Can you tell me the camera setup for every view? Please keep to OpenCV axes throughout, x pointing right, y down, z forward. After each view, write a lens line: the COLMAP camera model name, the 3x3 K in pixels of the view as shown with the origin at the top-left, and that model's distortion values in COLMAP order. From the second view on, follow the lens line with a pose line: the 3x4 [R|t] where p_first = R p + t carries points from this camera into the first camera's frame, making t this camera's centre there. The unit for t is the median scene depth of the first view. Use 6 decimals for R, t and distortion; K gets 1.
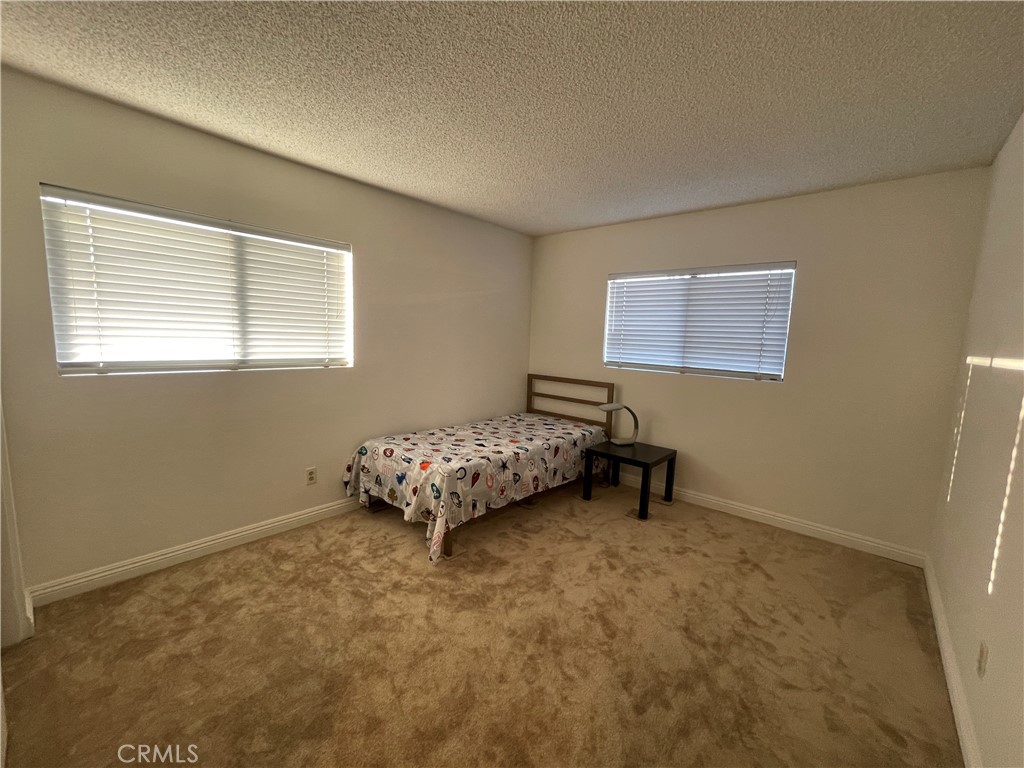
lens RADIAL K [[416.7, 0, 516.7], [0, 416.7, 377.4], [0, 0, 1]] dist [0.003012, -0.000679]
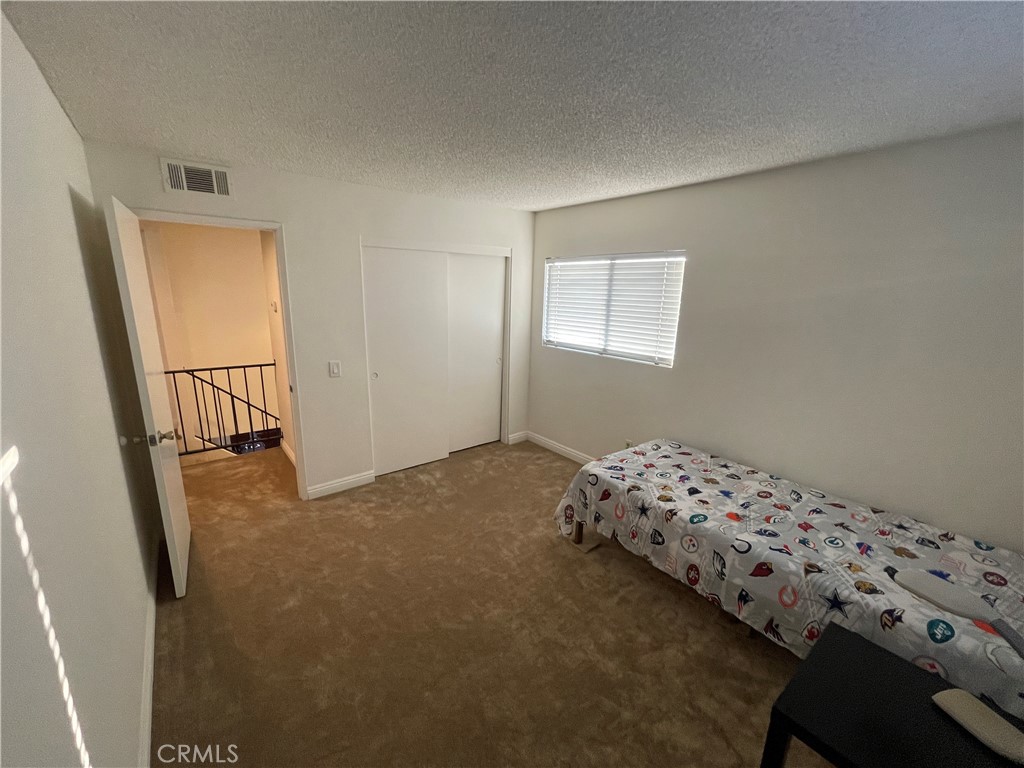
lens RADIAL K [[416.7, 0, 510.1], [0, 416.7, 386.6], [0, 0, 1]] dist [0.003012, -0.000679]
pose [[-0.190039, 0.184618, -0.964262, 0.743130], [-0.123764, 0.969820, 0.210074, -0.157861], [0.973944, 0.159263, -0.161455, 0.816284]]
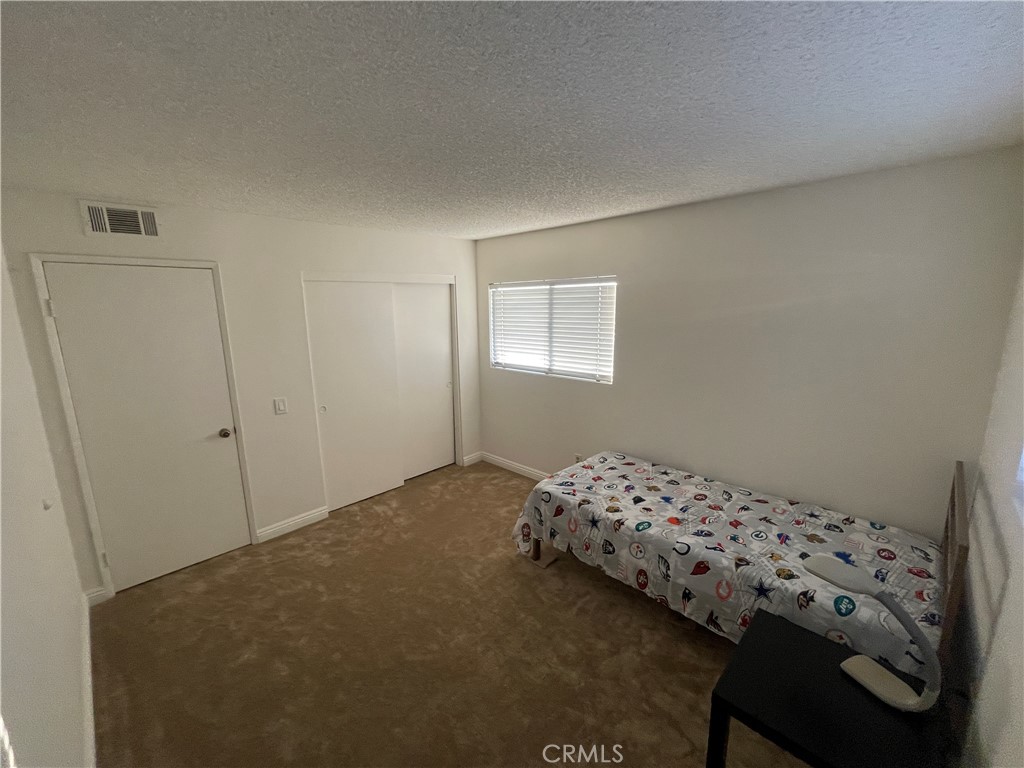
lens RADIAL K [[416.7, 0, 509.5], [0, 416.7, 385.7], [0, 0, 1]] dist [0.003012, -0.000679]
pose [[-0.067604, 0.157153, -0.985258, 0.775384], [-0.083115, 0.983197, 0.162528, -0.191213], [0.994244, 0.092877, -0.053407, 0.821132]]
